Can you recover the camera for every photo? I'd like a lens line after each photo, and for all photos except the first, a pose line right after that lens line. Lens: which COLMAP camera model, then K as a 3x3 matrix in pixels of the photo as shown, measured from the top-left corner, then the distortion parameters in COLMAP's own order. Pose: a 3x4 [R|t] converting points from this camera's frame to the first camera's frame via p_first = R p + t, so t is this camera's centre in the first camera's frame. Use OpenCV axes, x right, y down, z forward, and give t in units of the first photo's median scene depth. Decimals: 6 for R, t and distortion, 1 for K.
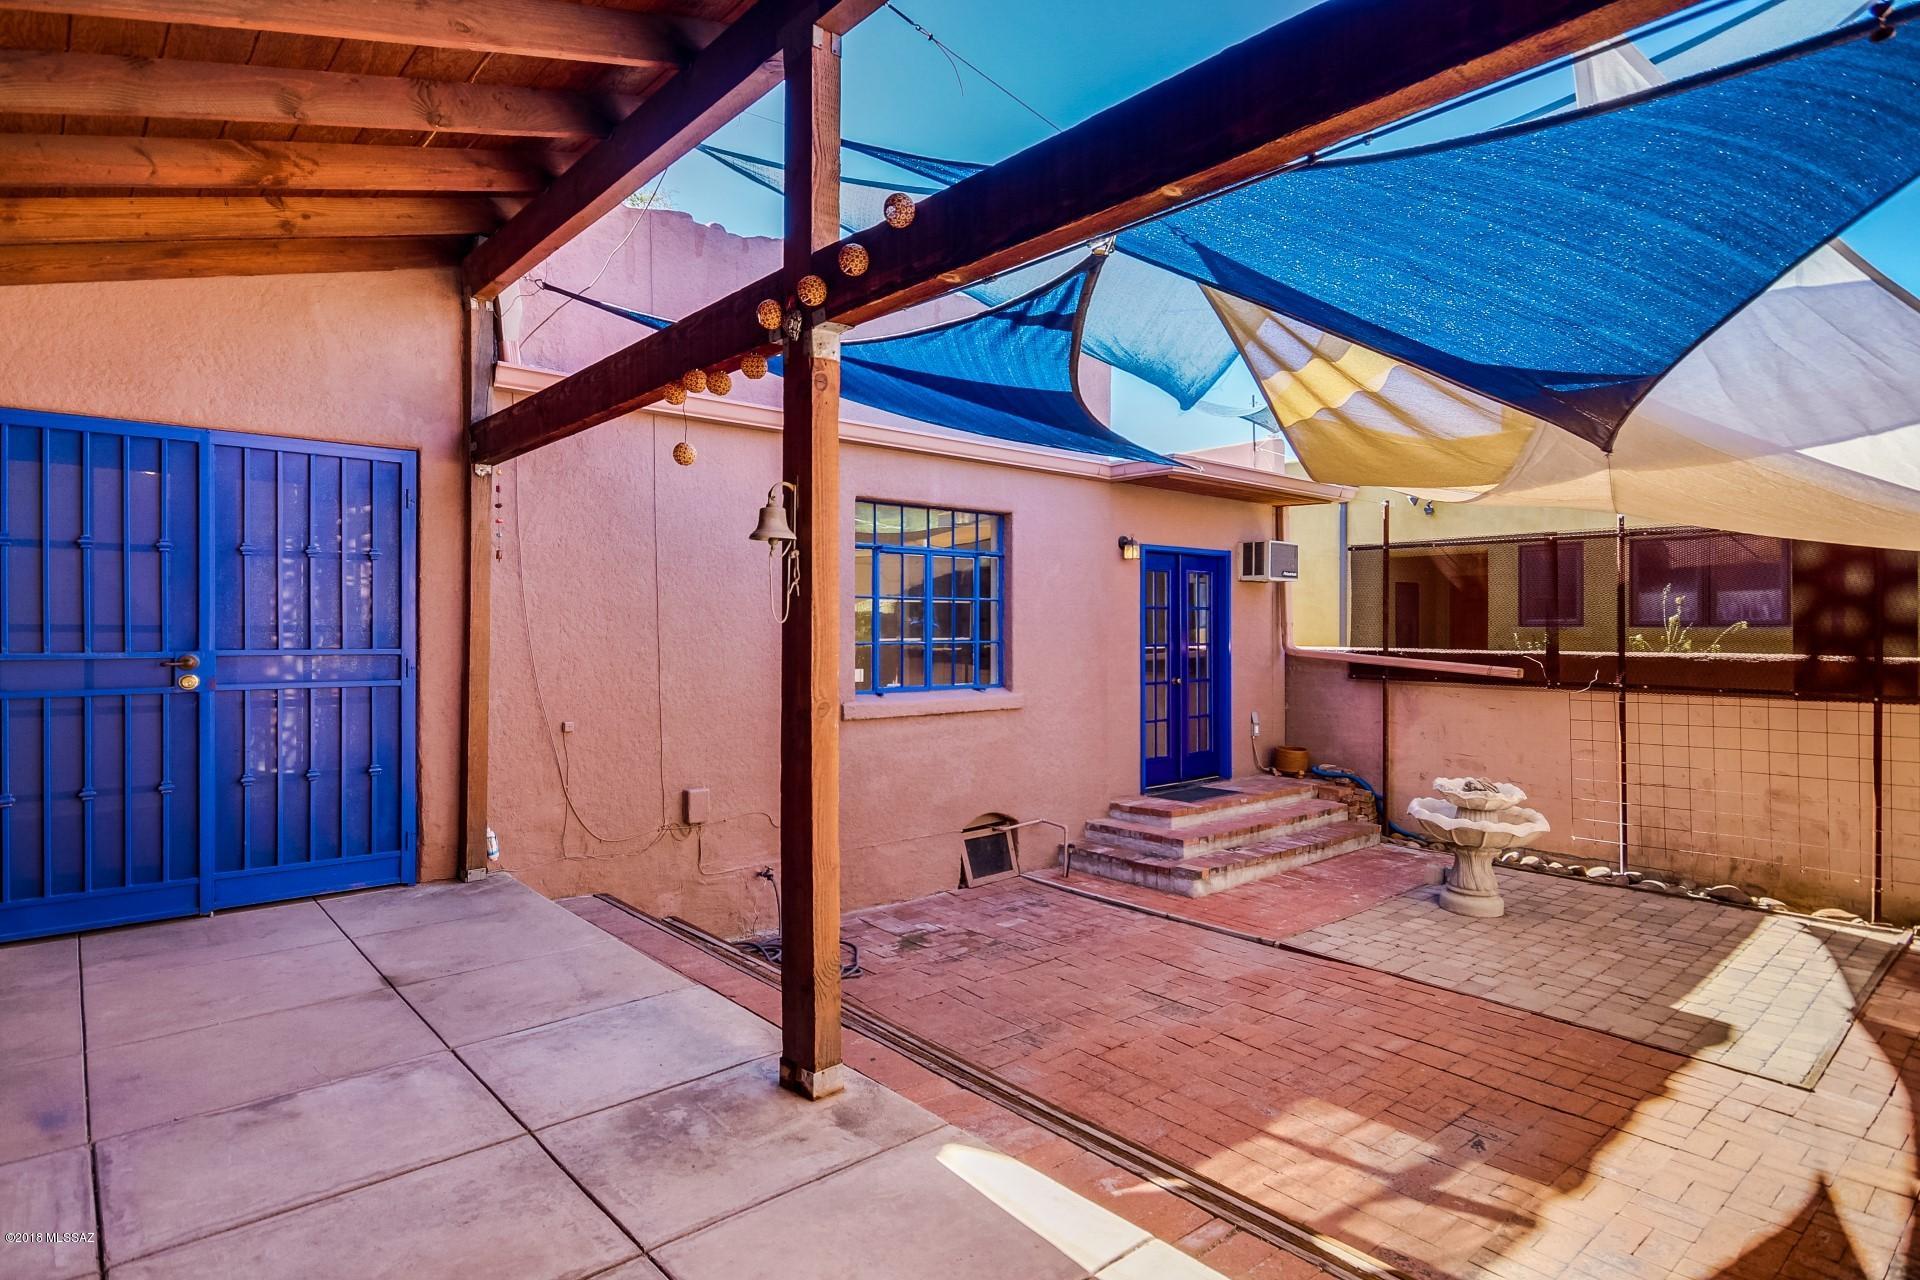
lens RADIAL K [[1042.5, 0, 955.8], [0, 1042.5, 638.1], [0, 0, 1]] dist [0.017187, -0.002086]
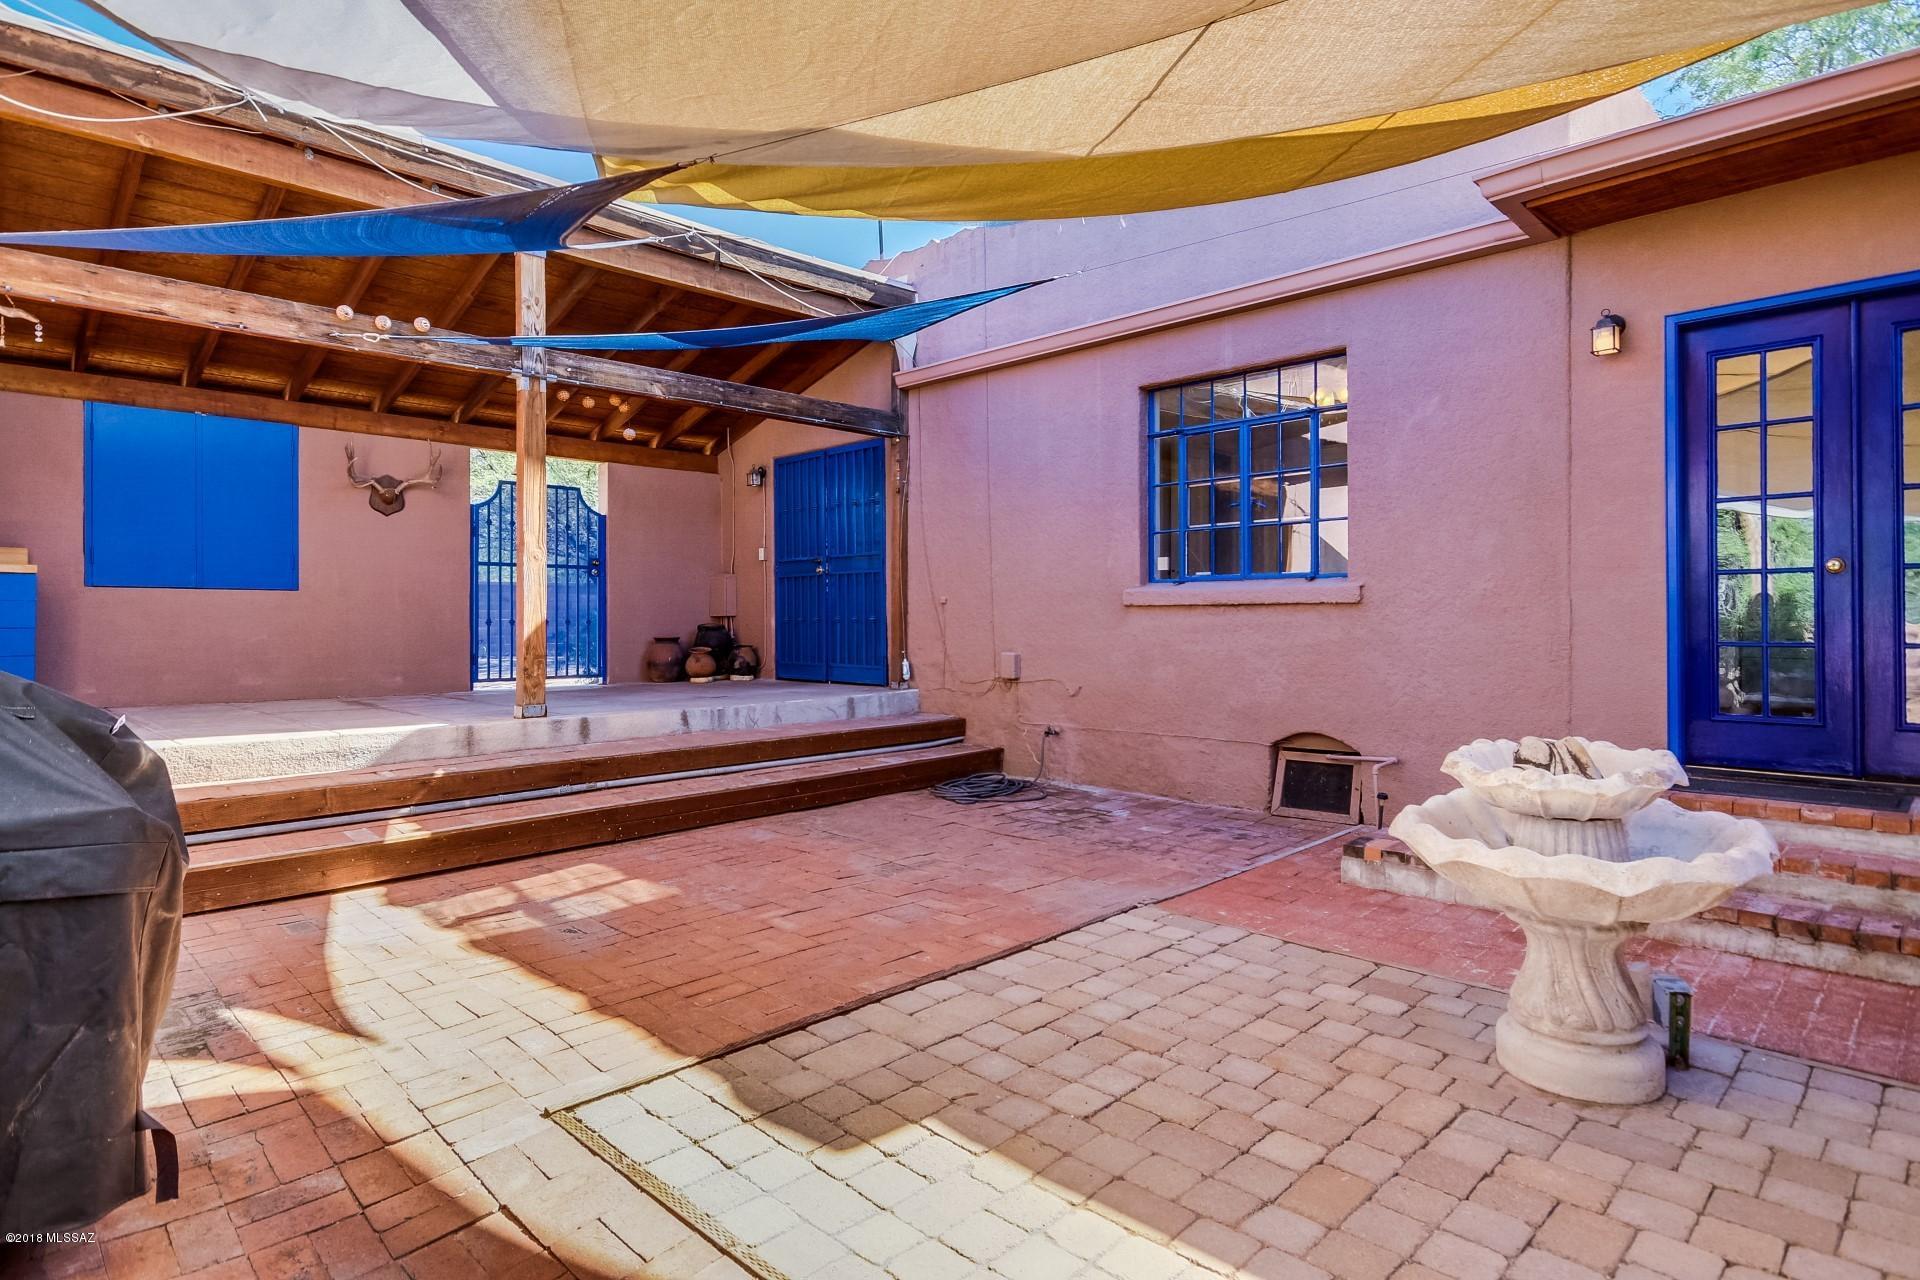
lens RADIAL K [[1042.5, 0, 967.0], [0, 1042.5, 621.1], [0, 0, 1]] dist [0.017187, -0.002086]
pose [[0.054631, 0.001403, -0.998506, 0.994659], [-0.006327, 0.999979, 0.001059, 0.101013], [0.998487, 0.006260, 0.054639, 0.842767]]
